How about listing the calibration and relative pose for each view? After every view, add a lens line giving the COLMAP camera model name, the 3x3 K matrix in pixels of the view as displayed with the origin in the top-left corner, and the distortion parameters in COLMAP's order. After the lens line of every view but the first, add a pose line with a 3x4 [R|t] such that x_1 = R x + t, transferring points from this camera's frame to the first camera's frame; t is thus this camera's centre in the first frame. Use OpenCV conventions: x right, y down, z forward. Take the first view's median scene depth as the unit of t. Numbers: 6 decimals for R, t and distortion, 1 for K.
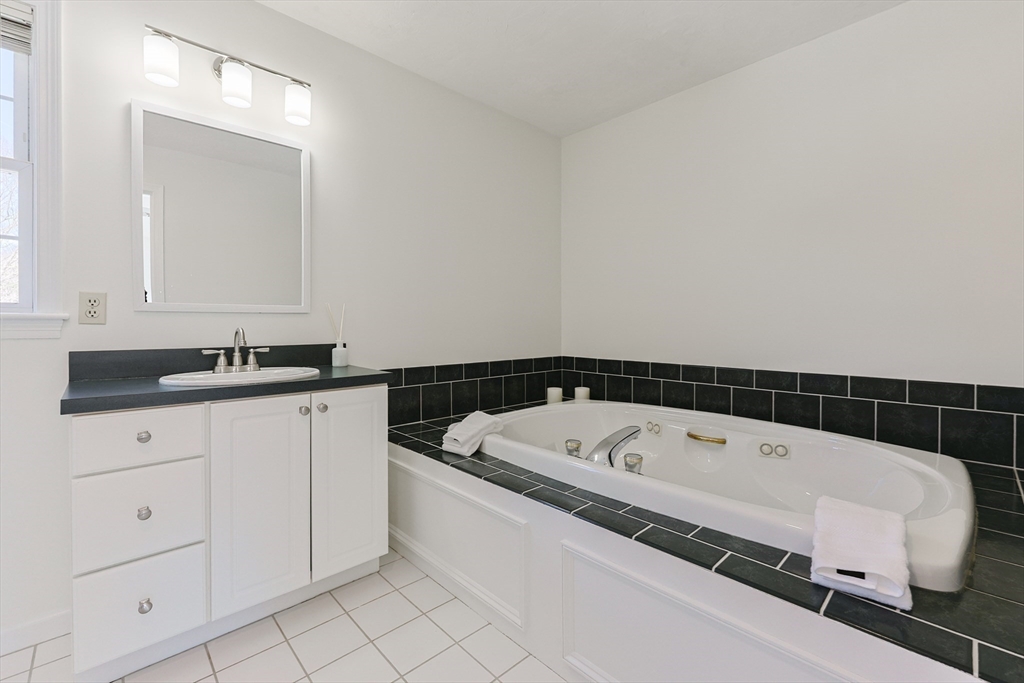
lens RADIAL K [[432.6, 0, 513.4], [0, 432.6, 337.5], [0, 0, 1]] dist [0.001342, -0.000005]
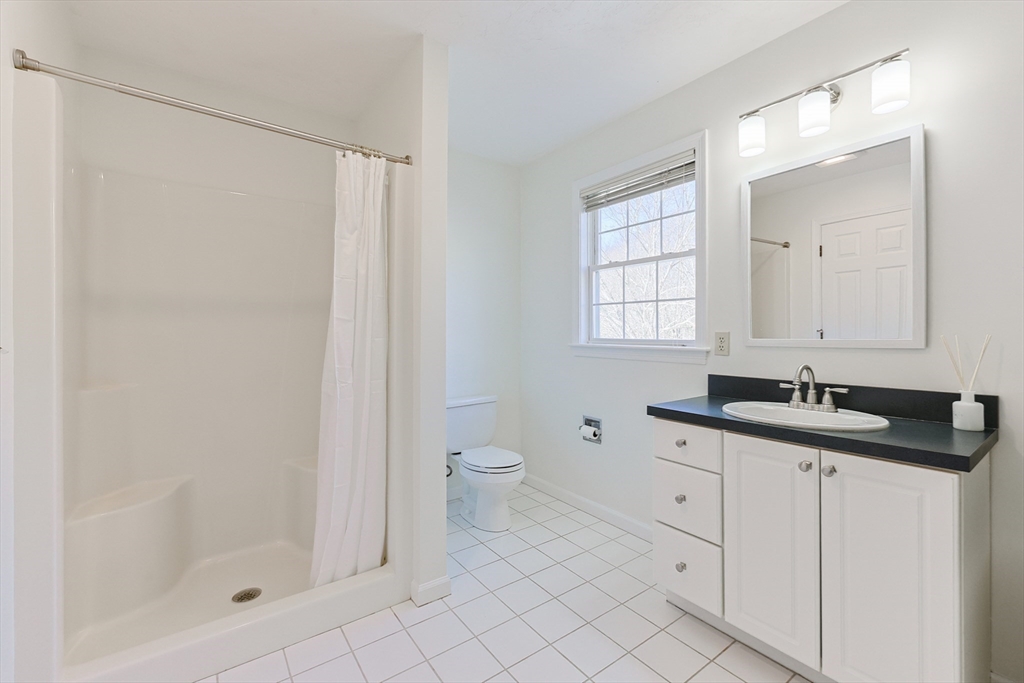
lens RADIAL K [[432.6, 0, 513.4], [0, 432.6, 337.5], [0, 0, 1]] dist [0.001342, -0.000005]
pose [[-0.125355, 0.011874, -0.992041, 0.416829], [-0.021443, 0.999662, 0.014674, -0.083779], [0.991880, 0.023112, -0.125058, 0.467157]]
